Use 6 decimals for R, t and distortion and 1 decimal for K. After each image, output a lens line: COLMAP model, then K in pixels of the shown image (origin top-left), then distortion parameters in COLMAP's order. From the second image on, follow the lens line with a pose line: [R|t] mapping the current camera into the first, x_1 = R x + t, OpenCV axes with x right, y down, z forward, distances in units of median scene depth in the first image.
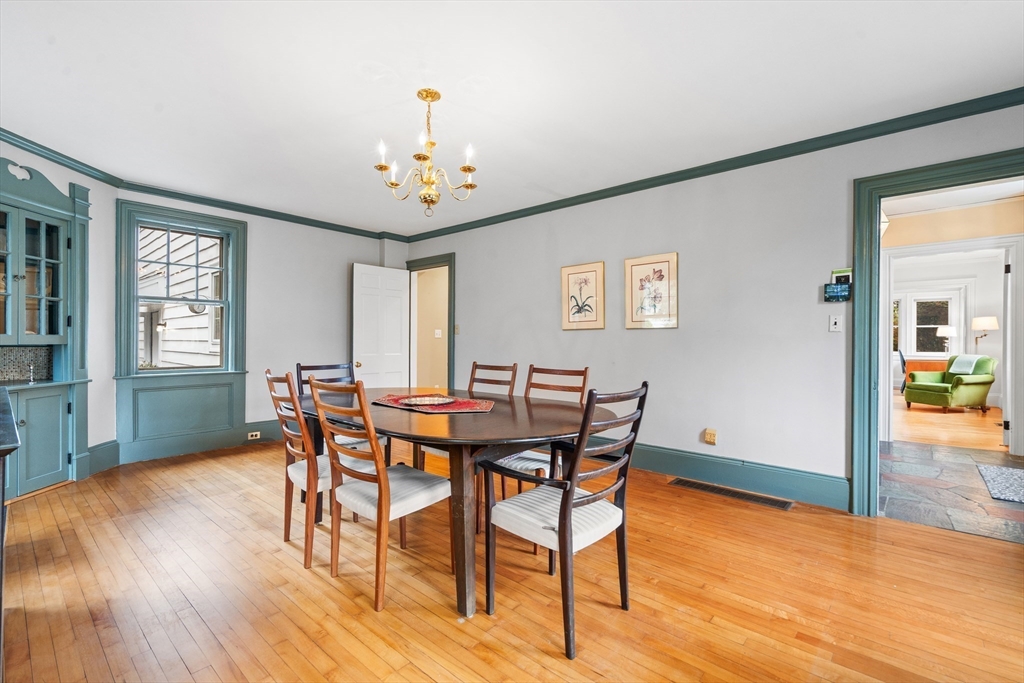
lens RADIAL K [[465.1, 0, 511.2], [0, 465.1, 345.8], [0, 0, 1]] dist [-0.003061, -0.000157]
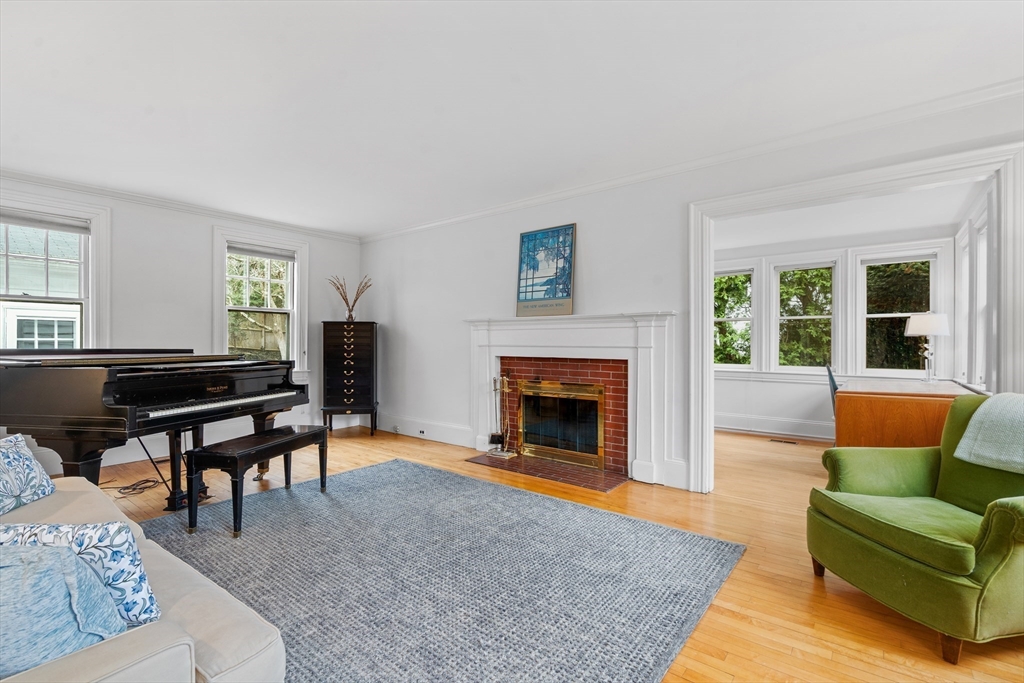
lens RADIAL K [[465.1, 0, 511.2], [0, 465.1, 345.8], [0, 0, 1]] dist [-0.003061, -0.000157]
pose [[0.999199, -0.003924, 0.039823, 0.508350], [0.004427, 0.999911, -0.012552, -0.007438], [-0.039770, 0.012718, 0.999128, 0.557494]]
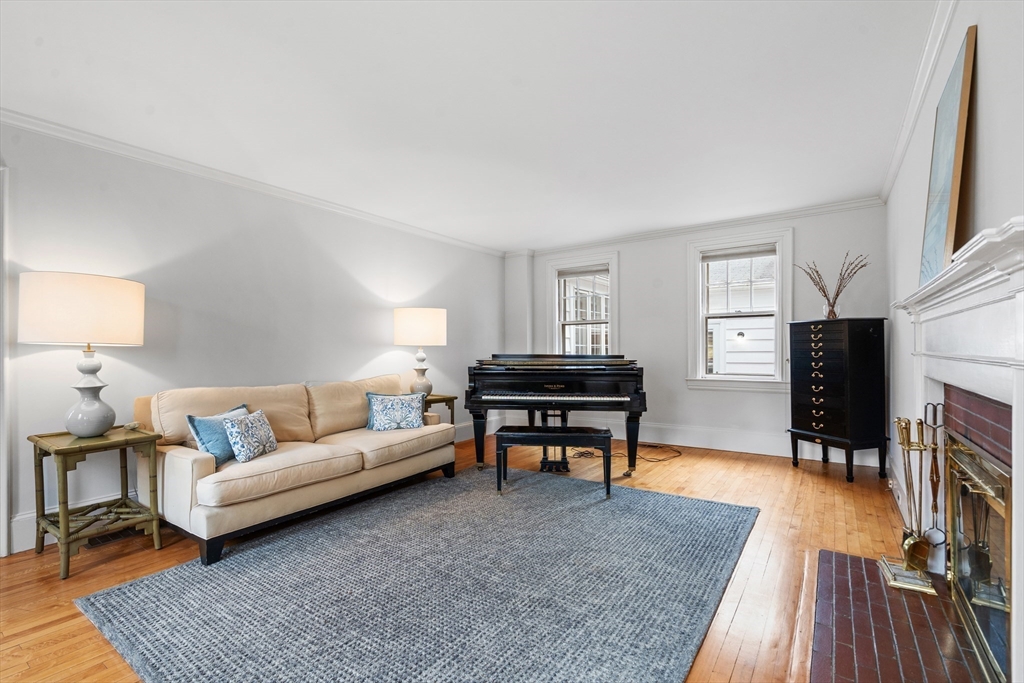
lens RADIAL K [[465.1, 0, 511.2], [0, 465.1, 345.8], [0, 0, 1]] dist [-0.003061, -0.000157]
pose [[0.095249, -0.012718, -0.995372, 1.134124], [-0.010596, 0.999849, -0.013789, -0.022323], [0.995397, 0.011861, 0.095100, 1.275583]]
